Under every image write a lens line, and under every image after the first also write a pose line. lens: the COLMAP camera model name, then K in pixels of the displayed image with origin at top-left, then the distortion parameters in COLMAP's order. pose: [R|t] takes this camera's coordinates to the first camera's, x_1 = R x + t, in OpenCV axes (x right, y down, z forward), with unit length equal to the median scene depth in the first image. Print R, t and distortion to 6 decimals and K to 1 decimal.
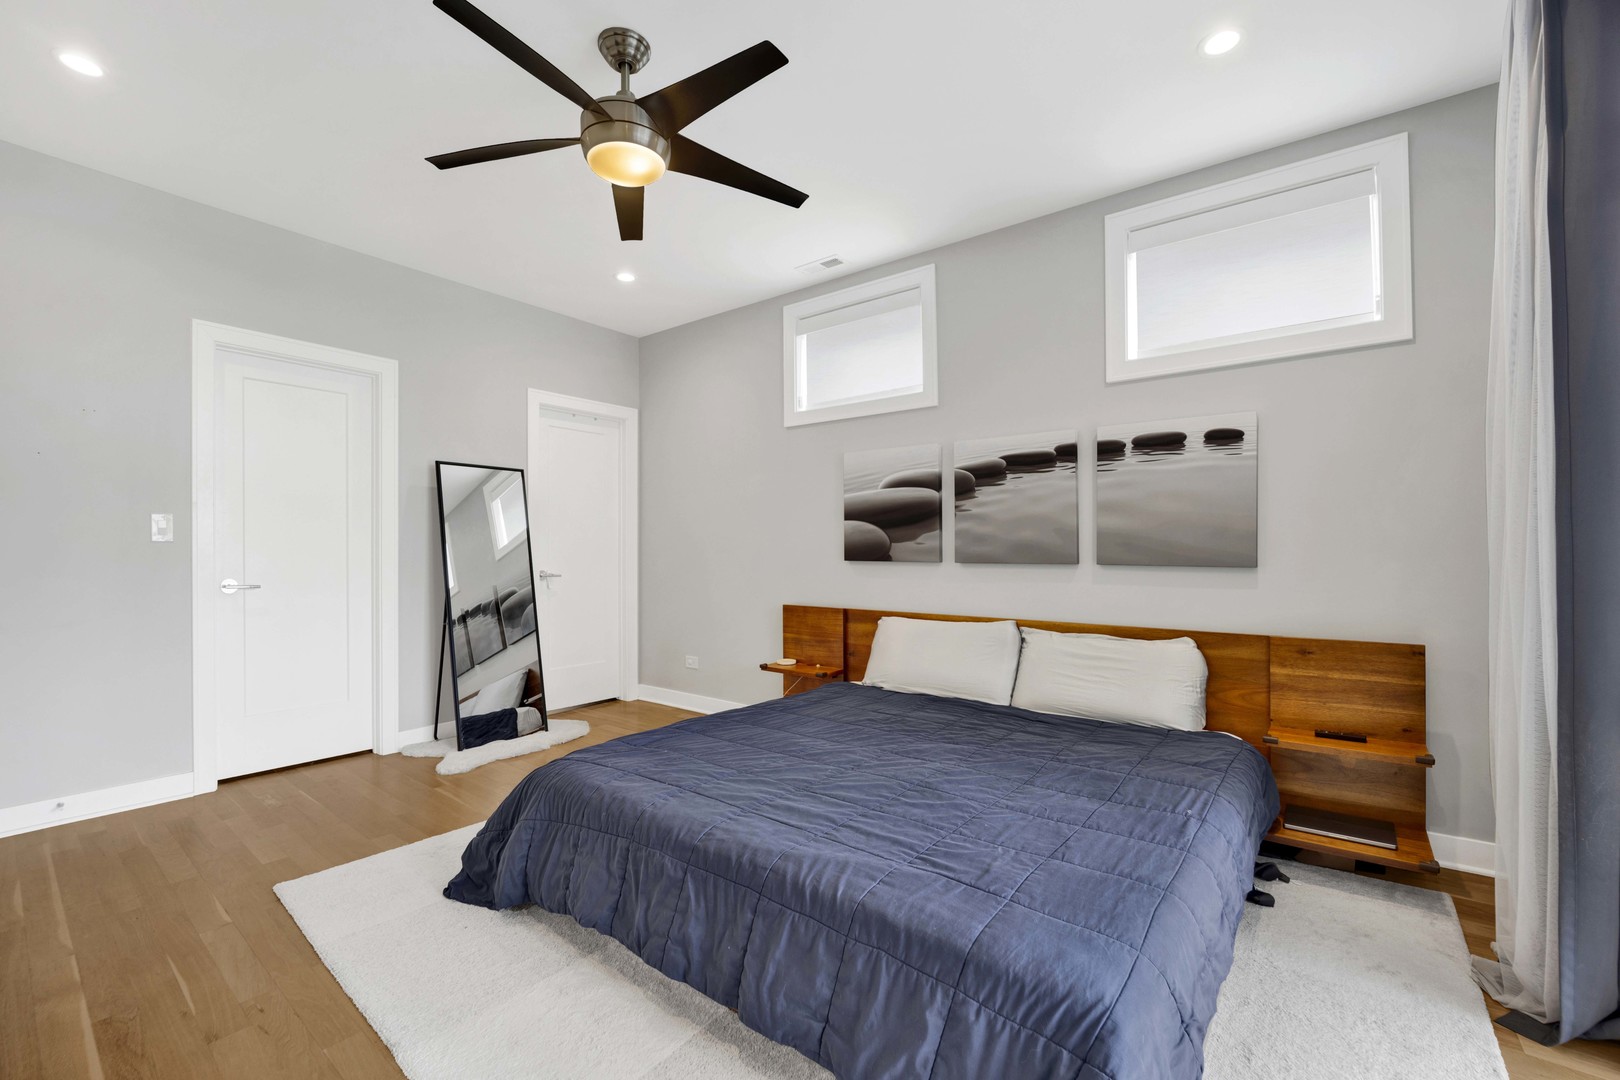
lens RADIAL K [[678.8, 0, 798.3], [0, 678.8, 541.2], [0, 0, 1]] dist [-0.023788, -0.000046]
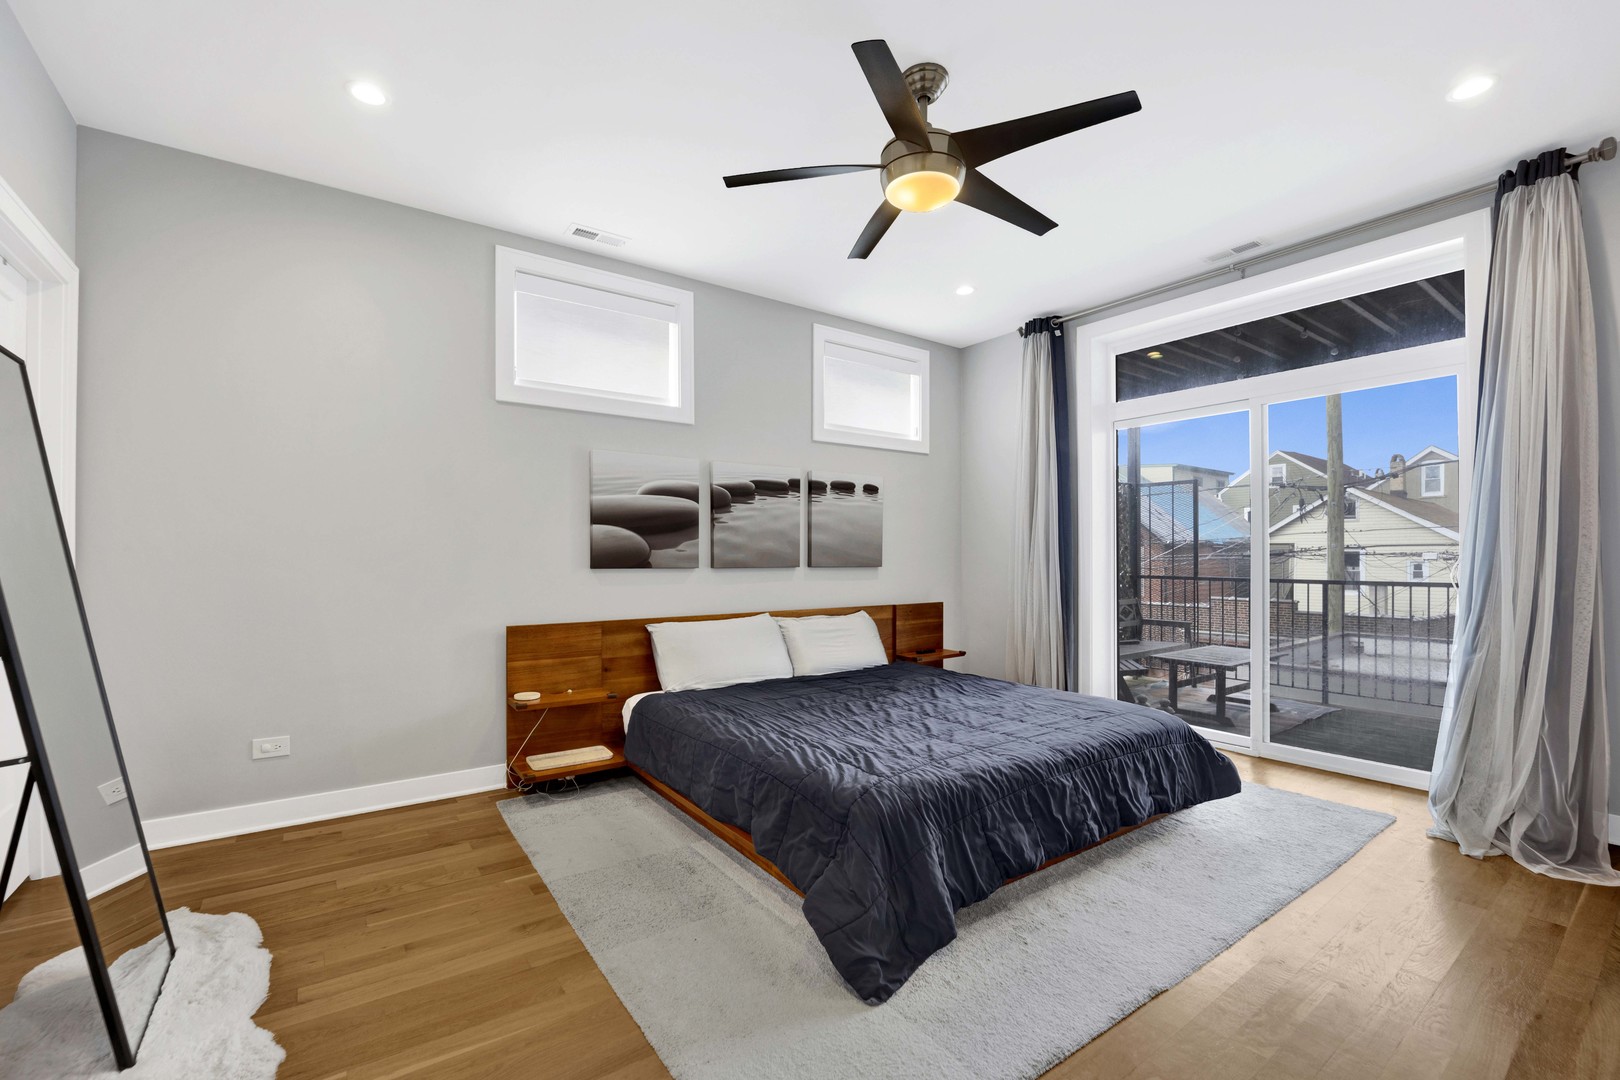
lens RADIAL K [[678.8, 0, 798.3], [0, 678.8, 541.2], [0, 0, 1]] dist [-0.023788, -0.000046]
pose [[0.275550, 0.017675, 0.961124, -0.814978], [-0.013964, 0.999799, -0.014383, 0.001214], [-0.961185, -0.009458, 0.275742, 0.550935]]
